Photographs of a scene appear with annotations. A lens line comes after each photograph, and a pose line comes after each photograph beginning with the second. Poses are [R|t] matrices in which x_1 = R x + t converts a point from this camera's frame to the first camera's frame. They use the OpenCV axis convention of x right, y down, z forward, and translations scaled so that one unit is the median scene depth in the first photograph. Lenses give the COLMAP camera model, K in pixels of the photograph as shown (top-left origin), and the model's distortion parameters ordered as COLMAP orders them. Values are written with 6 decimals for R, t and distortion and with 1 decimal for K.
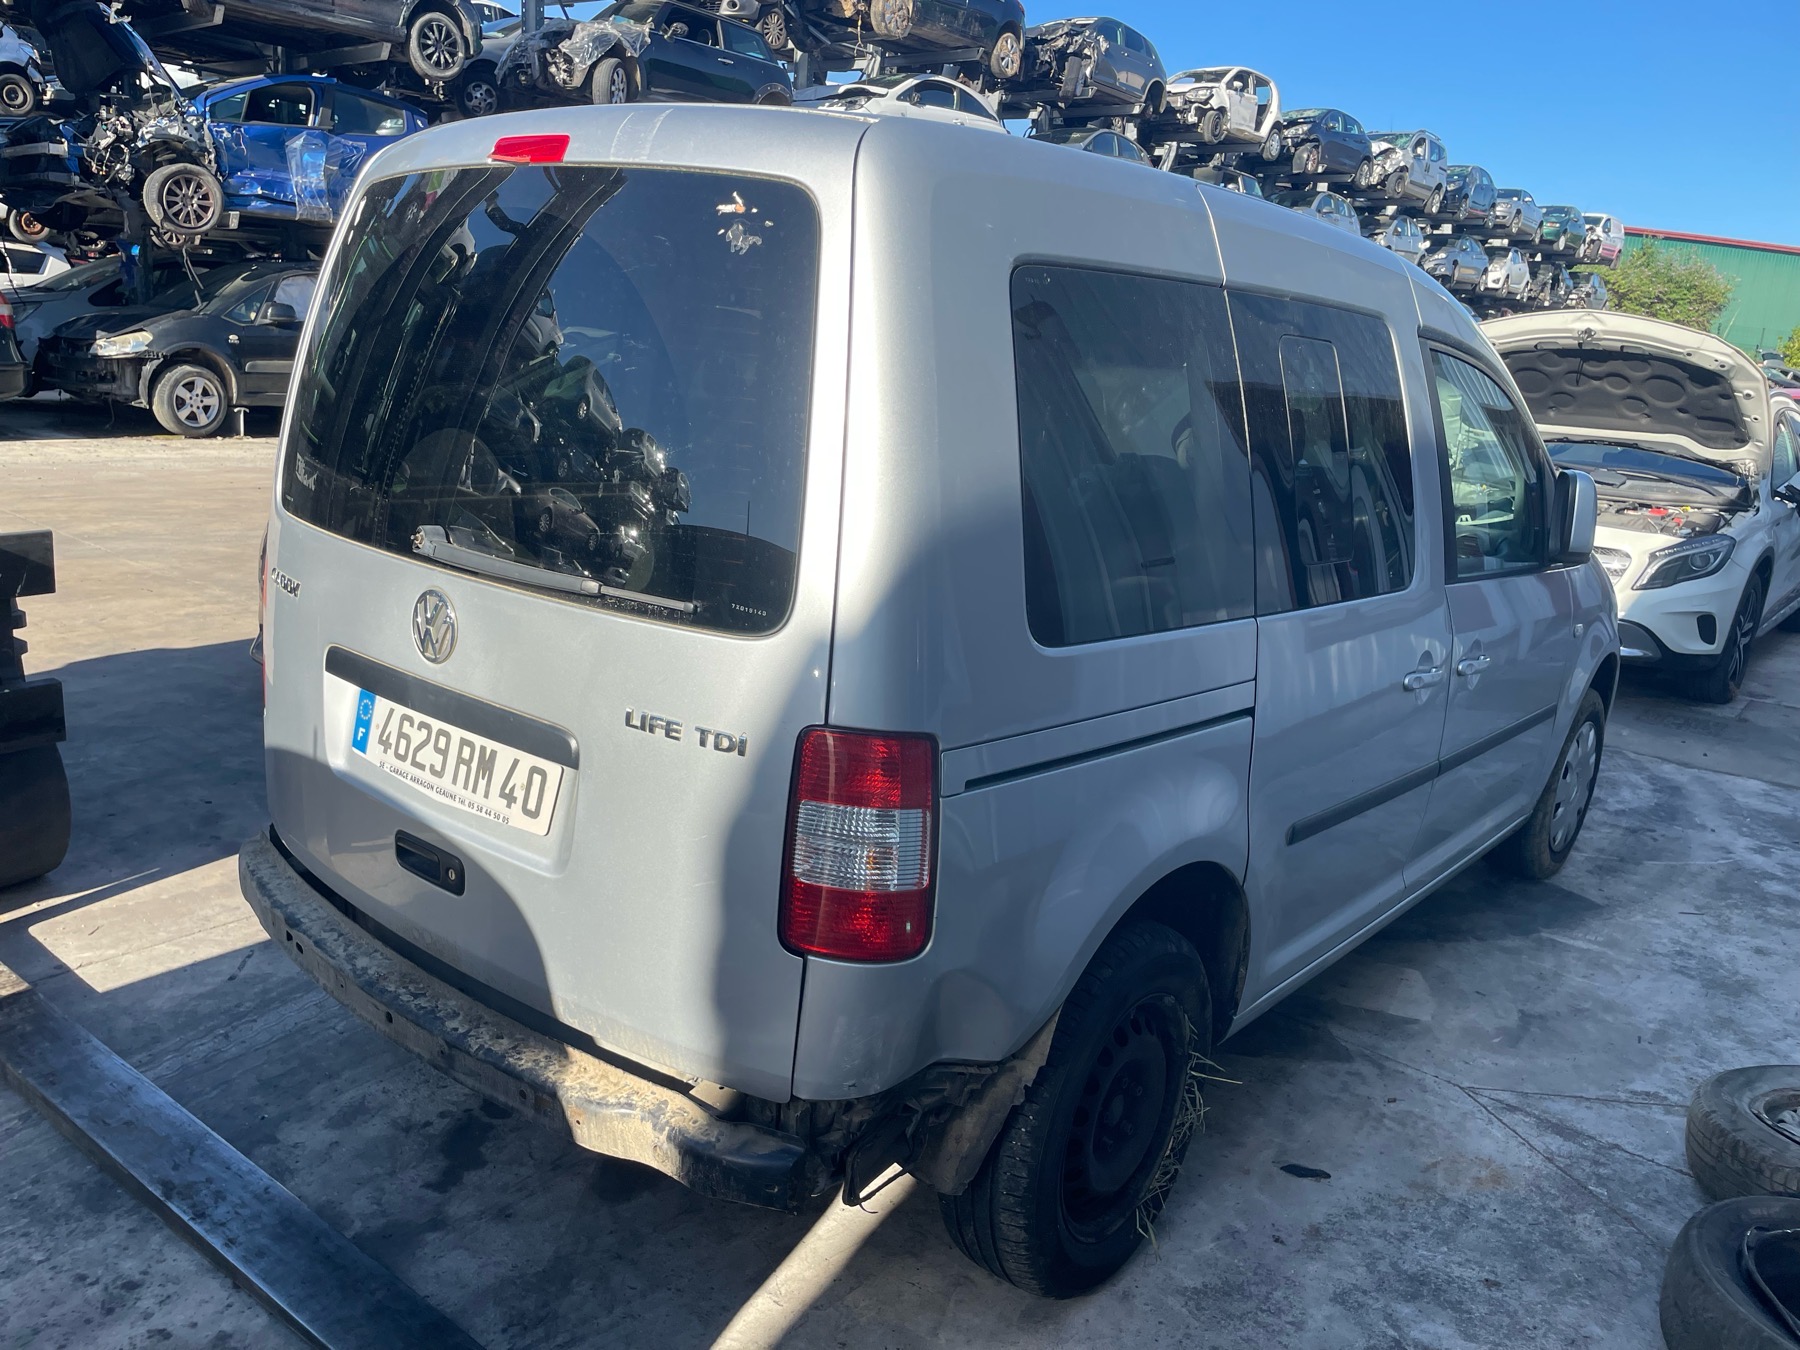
lens RADIAL K [[1430.2, 0, 899.0], [0, 1430.2, 739.9], [0, 0, 1]] dist [0.098255, -0.159743]
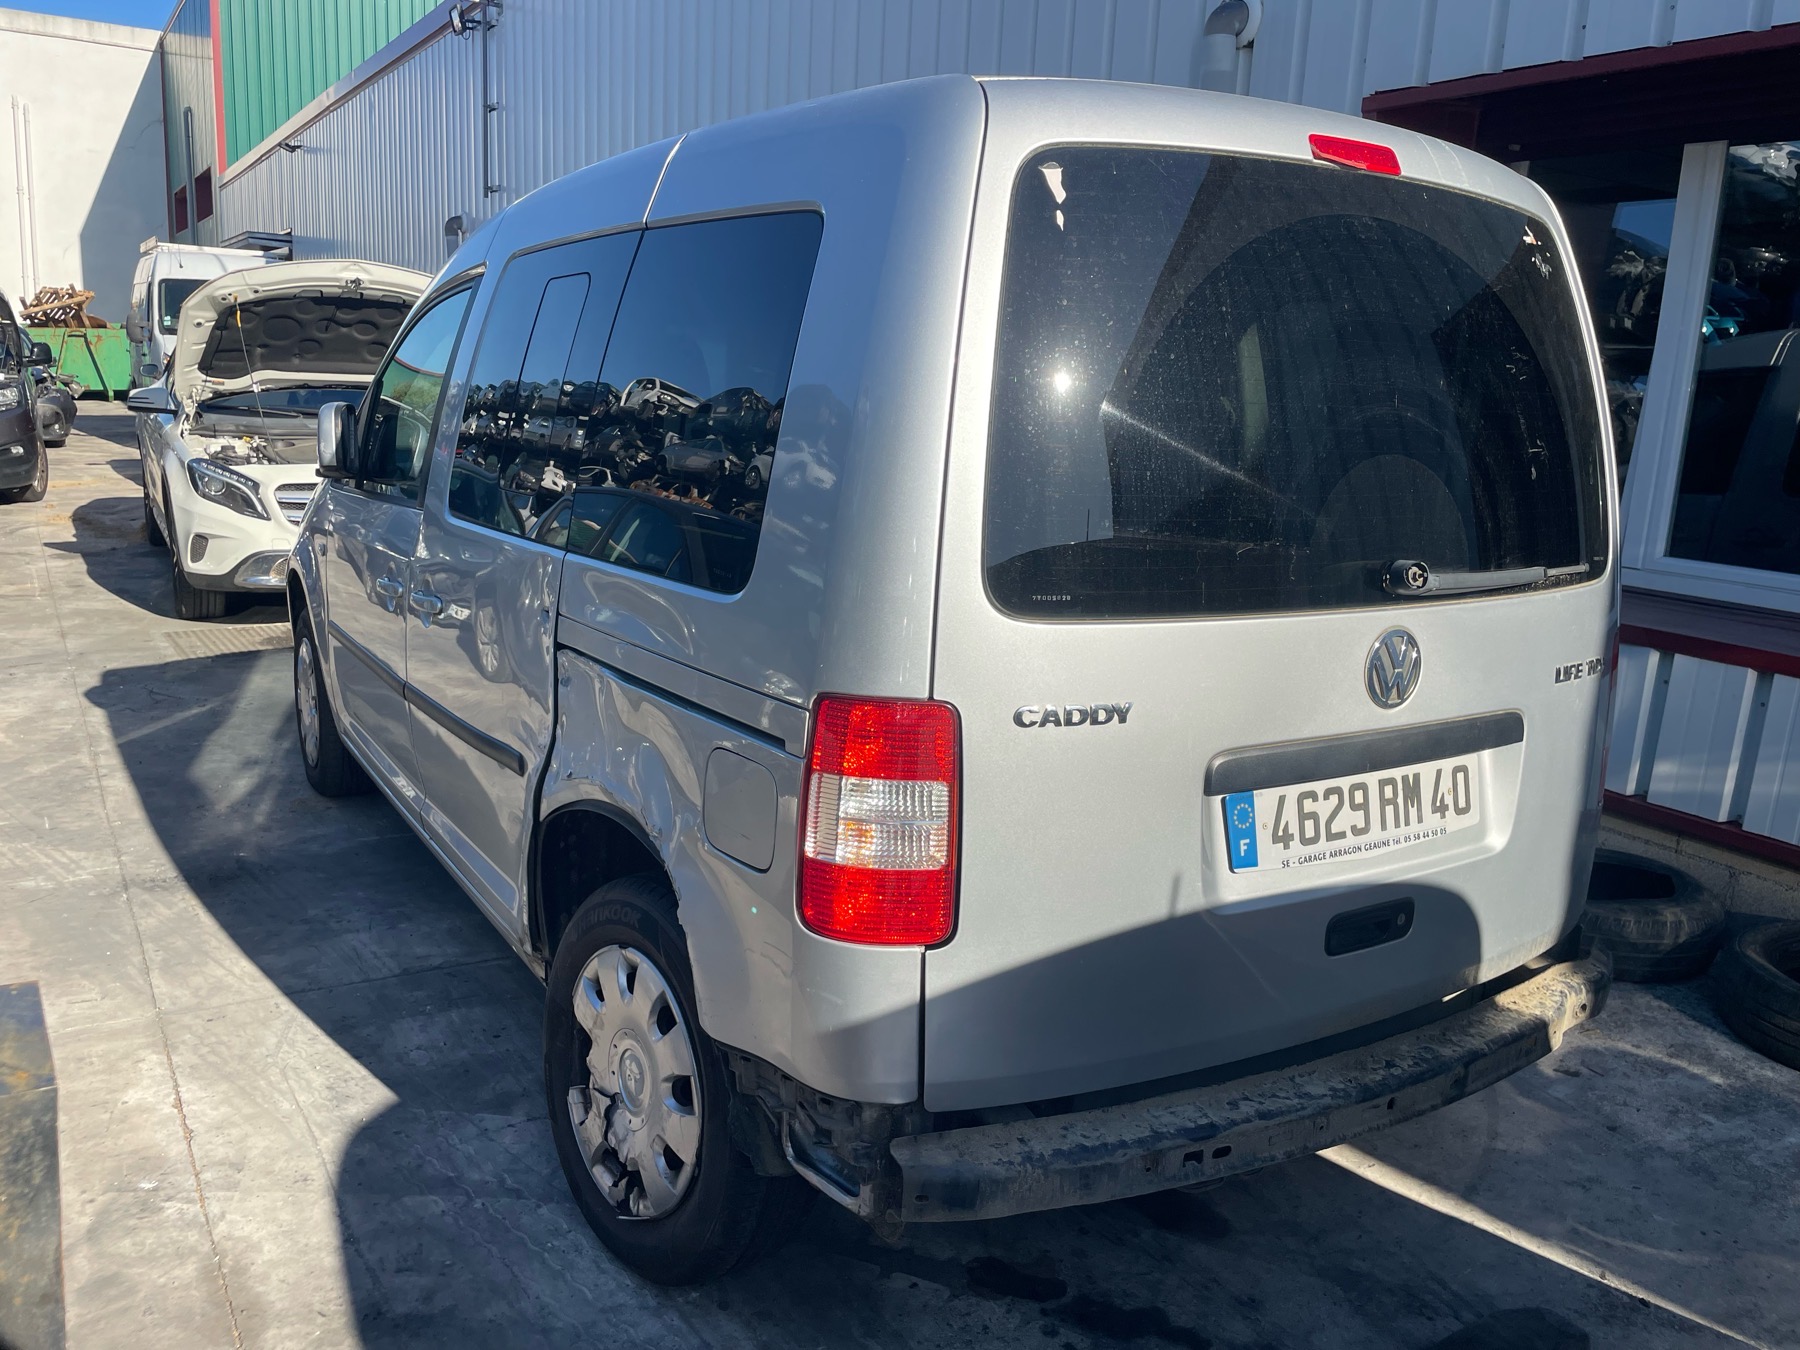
lens RADIAL K [[1377.7, 0, 910.1], [0, 1377.7, 697.8], [0, 0, 1]] dist [0.096129, -0.138965]
pose [[0.274487, -0.270061, 0.922889, -1.187110], [0.236676, 0.949201, 0.207368, -0.306793], [-0.932009, 0.161506, 0.324460, 0.966651]]
